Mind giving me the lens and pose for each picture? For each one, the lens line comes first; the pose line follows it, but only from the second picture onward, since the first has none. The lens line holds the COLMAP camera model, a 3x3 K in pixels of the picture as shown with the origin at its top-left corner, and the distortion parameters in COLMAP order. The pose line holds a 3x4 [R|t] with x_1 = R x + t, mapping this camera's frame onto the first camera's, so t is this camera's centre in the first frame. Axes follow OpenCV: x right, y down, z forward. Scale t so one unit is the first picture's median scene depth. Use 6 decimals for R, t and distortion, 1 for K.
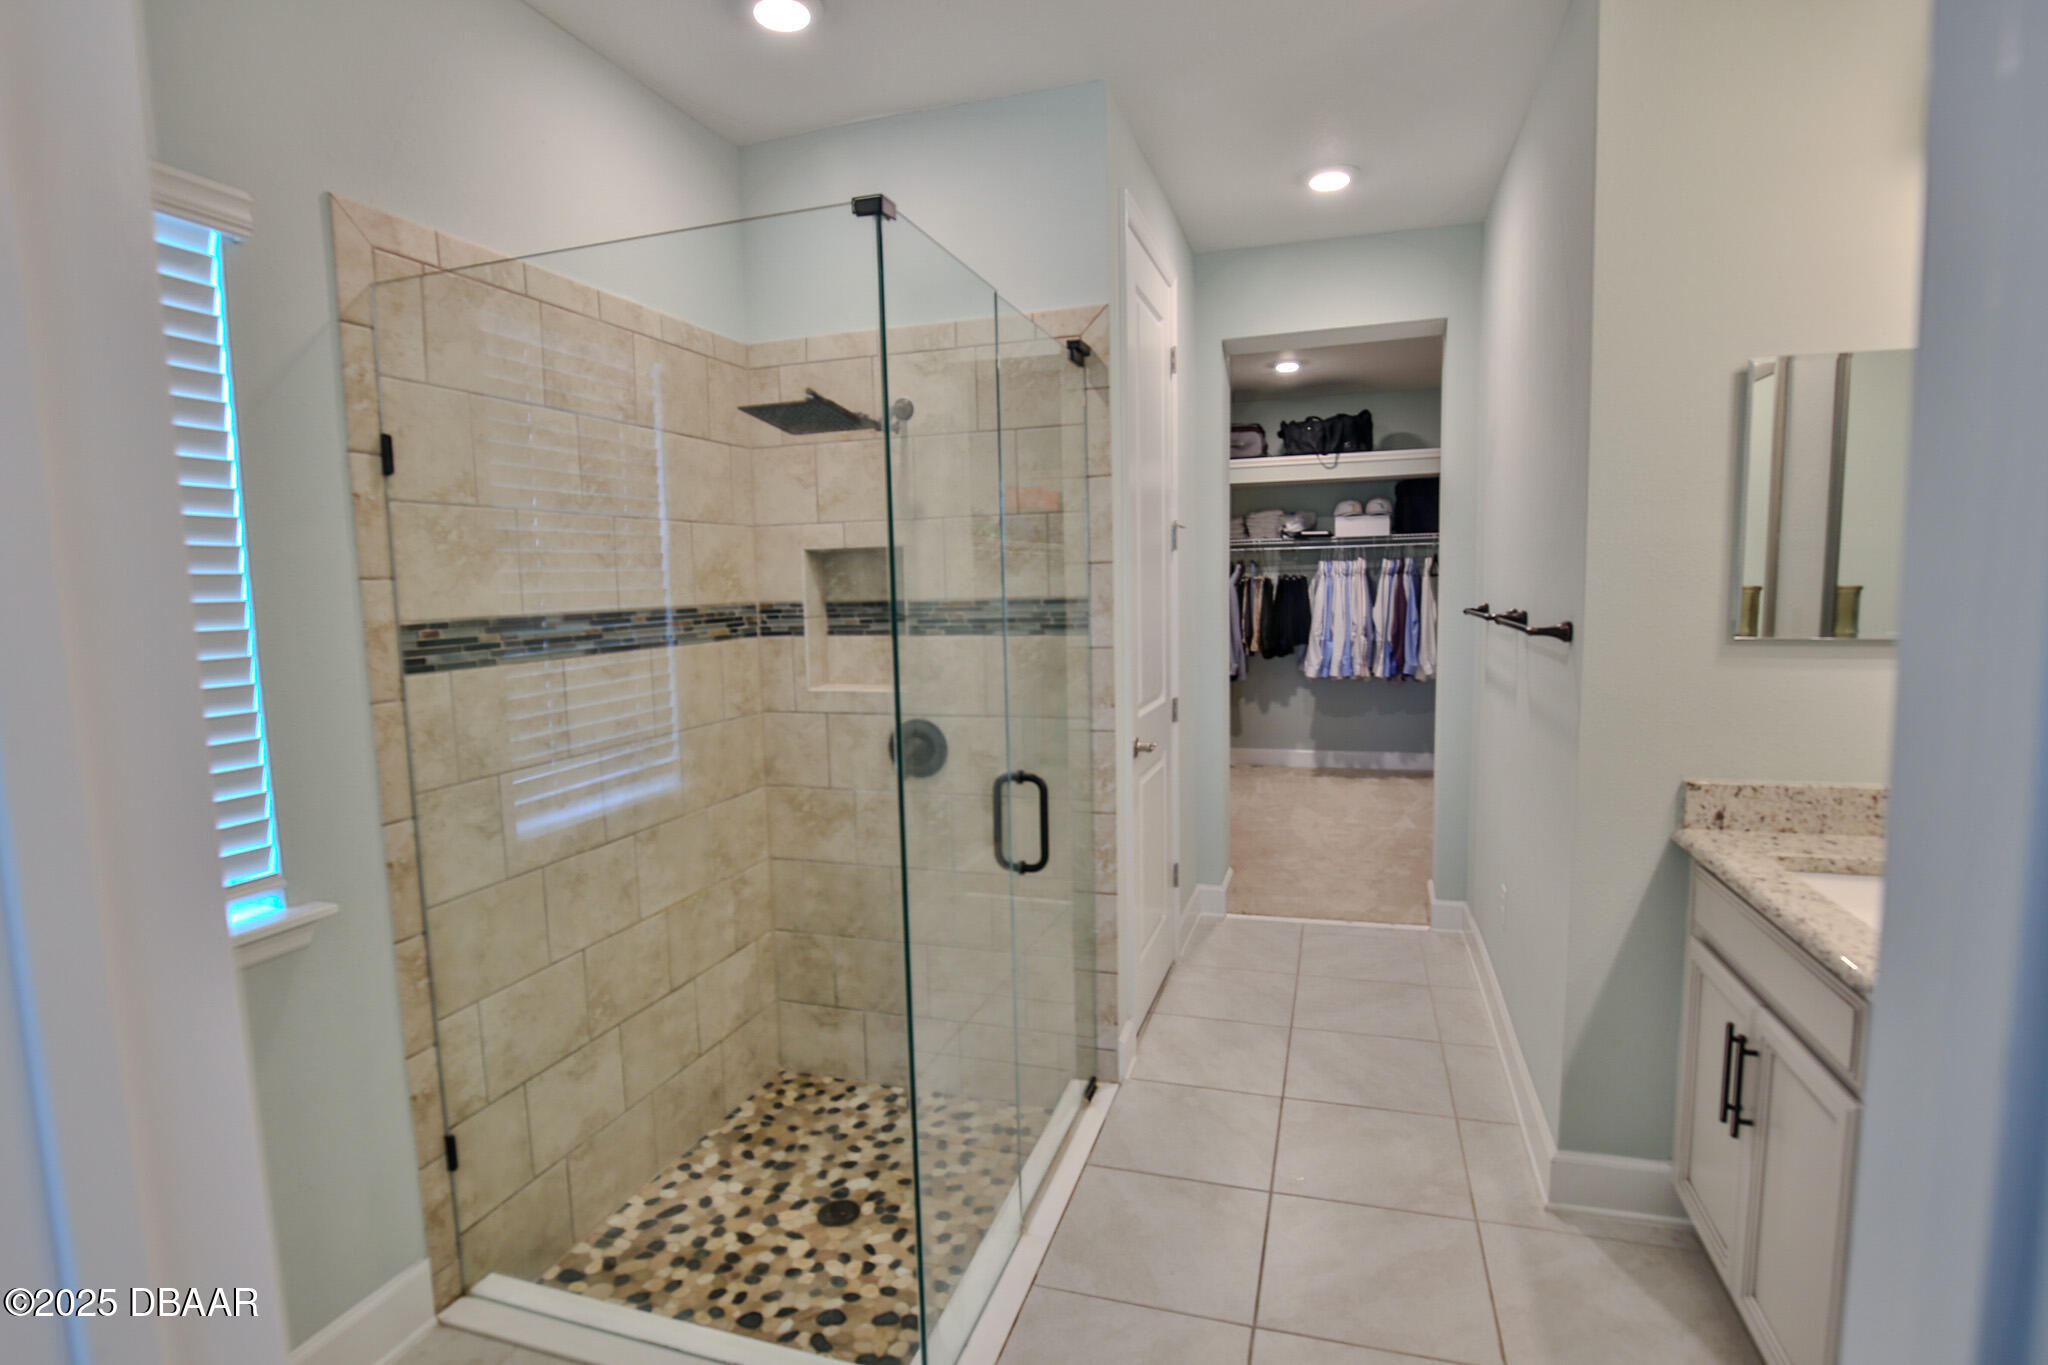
lens RADIAL K [[983.1, 0, 1037.9], [0, 983.1, 688.3], [0, 0, 1]] dist [-0.034650, 0.000353]
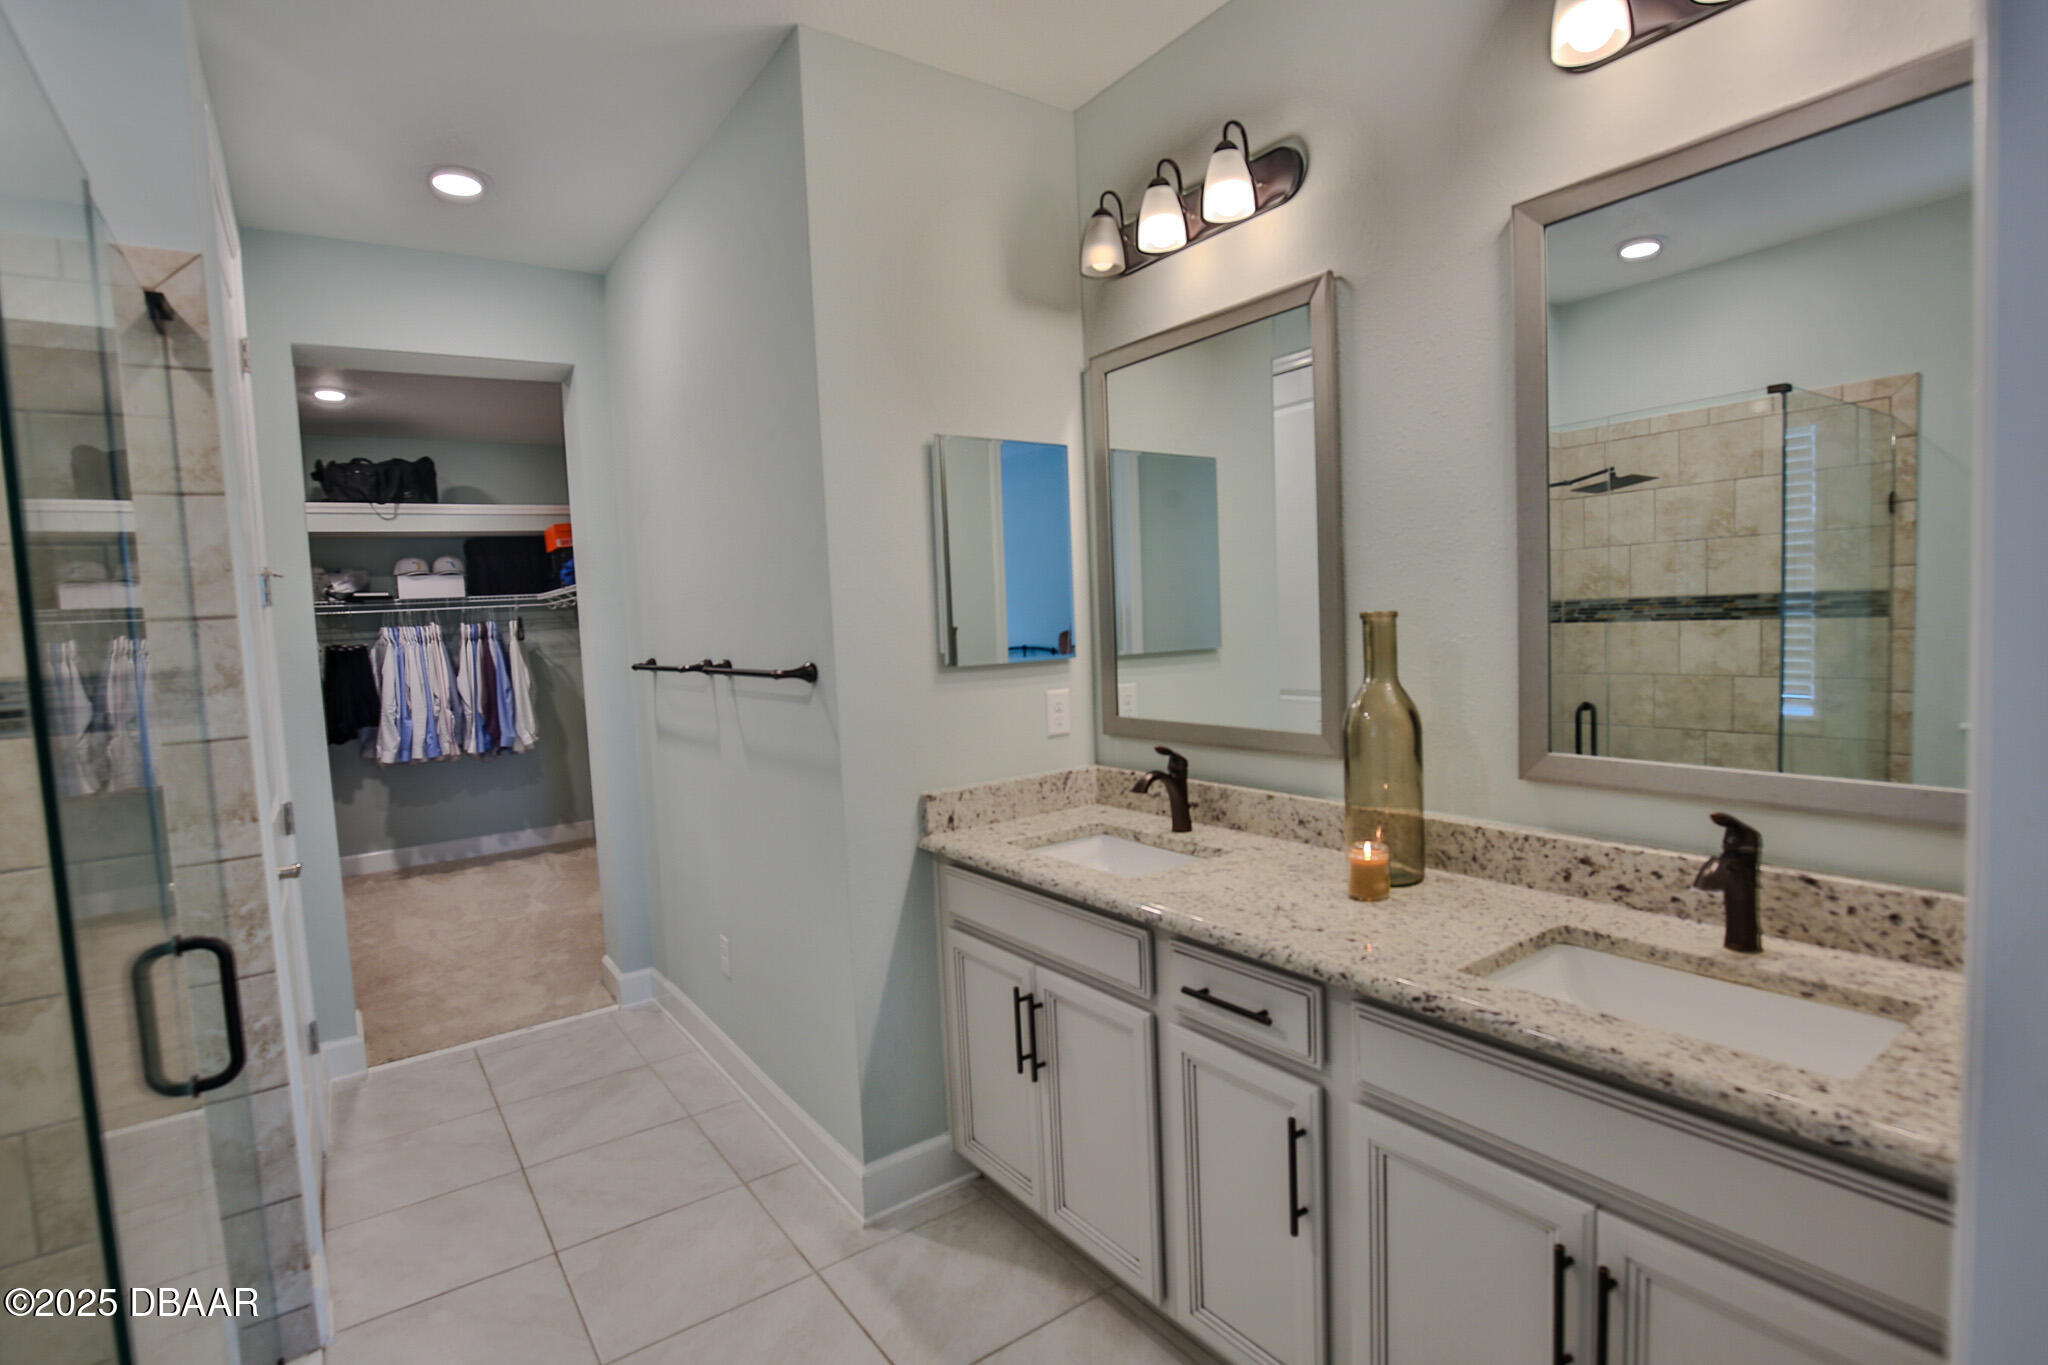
lens RADIAL K [[983.1, 0, 1037.9], [0, 983.1, 688.3], [0, 0, 1]] dist [-0.034650, 0.000353]
pose [[0.605197, -0.066850, 0.793264, -0.074391], [0.120807, 0.992639, -0.008514, -0.001225], [-0.786856, 0.100985, 0.608819, 0.079319]]
